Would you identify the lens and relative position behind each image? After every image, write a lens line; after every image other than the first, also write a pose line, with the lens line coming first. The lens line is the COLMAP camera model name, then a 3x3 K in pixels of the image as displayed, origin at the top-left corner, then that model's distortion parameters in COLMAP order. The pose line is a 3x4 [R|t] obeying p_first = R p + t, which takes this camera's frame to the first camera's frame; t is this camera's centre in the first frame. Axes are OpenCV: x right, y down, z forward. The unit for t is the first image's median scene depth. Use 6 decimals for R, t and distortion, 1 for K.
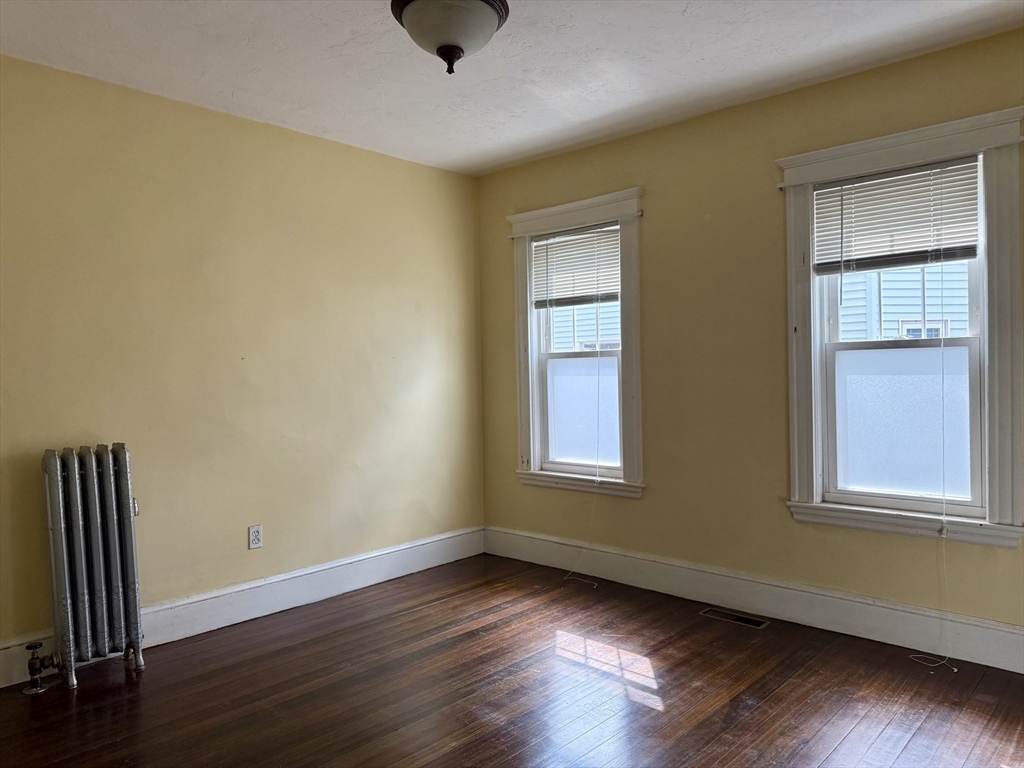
lens RADIAL K [[723.7, 0, 512.0], [0, 723.7, 384.0], [0, 0, 1]] dist [0.136477, -0.231446]
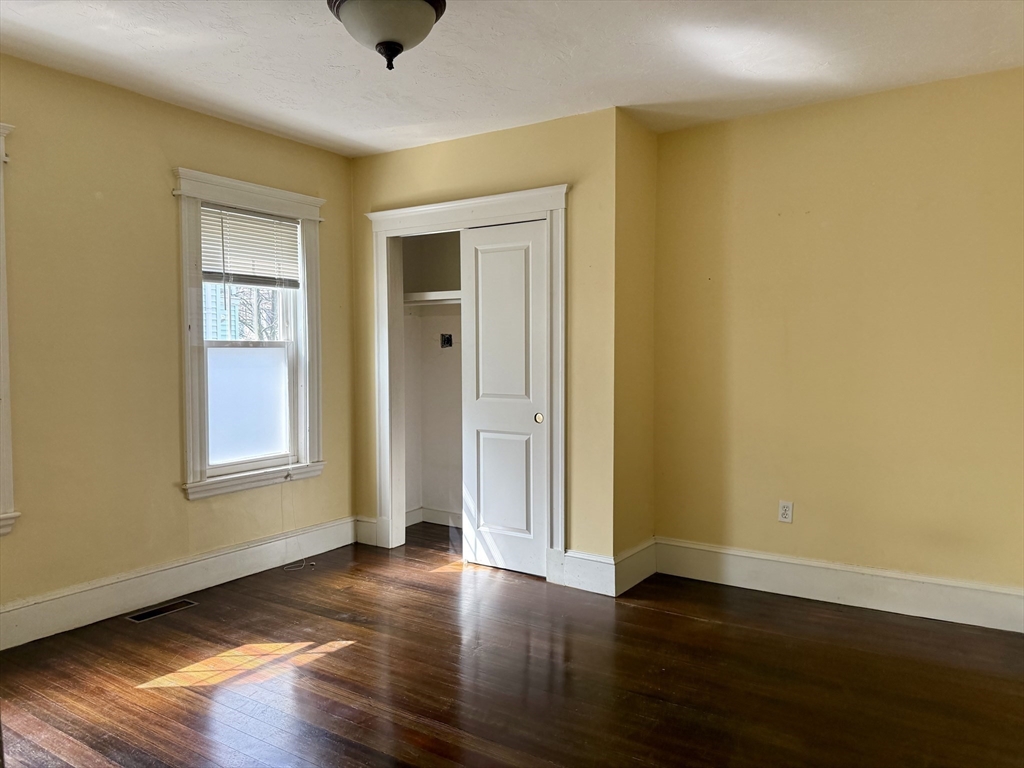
lens RADIAL K [[728.2, 0, 512.0], [0, 728.2, 384.0], [0, 0, 1]] dist [0.000304, 0.001434]
pose [[-0.167705, -0.025727, 0.985501, -0.814825], [0.022309, 0.999304, 0.029884, -0.011516], [-0.985585, 0.026997, -0.167014, 0.745700]]
